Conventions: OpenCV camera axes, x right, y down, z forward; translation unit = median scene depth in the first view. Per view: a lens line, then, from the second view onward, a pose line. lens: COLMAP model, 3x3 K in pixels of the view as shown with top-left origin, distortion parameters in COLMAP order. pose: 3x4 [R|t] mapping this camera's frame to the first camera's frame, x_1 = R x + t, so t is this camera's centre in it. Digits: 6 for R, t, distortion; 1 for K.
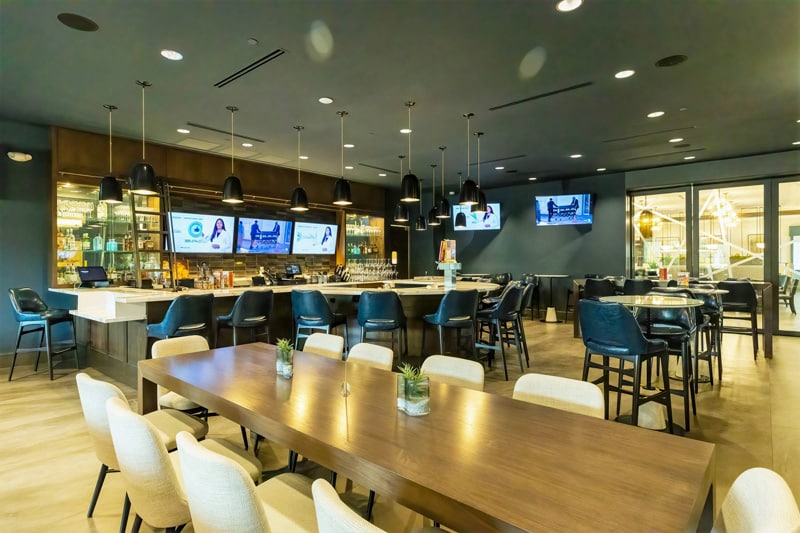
lens RADIAL K [[432.5, 0, 398.8], [0, 432.5, 264.4], [0, 0, 1]] dist [0.000064, 0.000216]
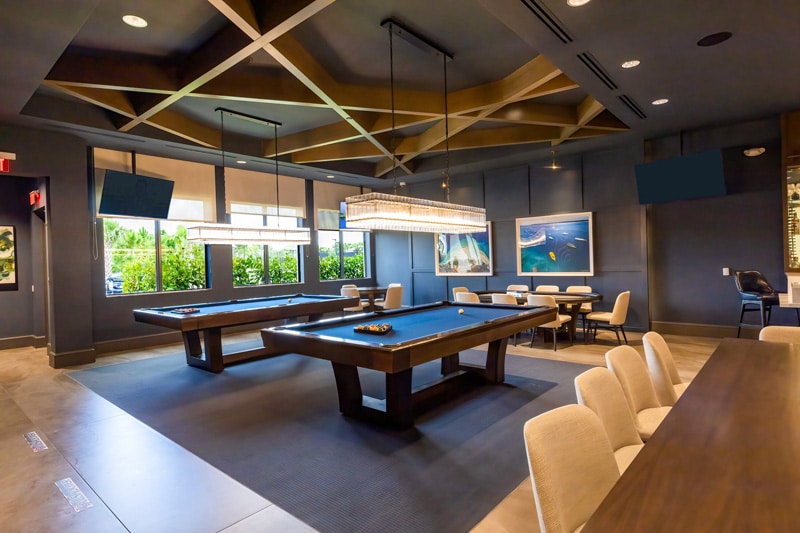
lens RADIAL K [[432.5, 0, 398.7], [0, 432.5, 265.1], [0, 0, 1]] dist [0.000064, 0.000216]
pose [[0.005349, 0.009880, -0.999937, 0.258256], [0.029438, 0.999516, 0.010034, 0.002383], [0.999552, -0.029490, 0.005055, 0.090770]]
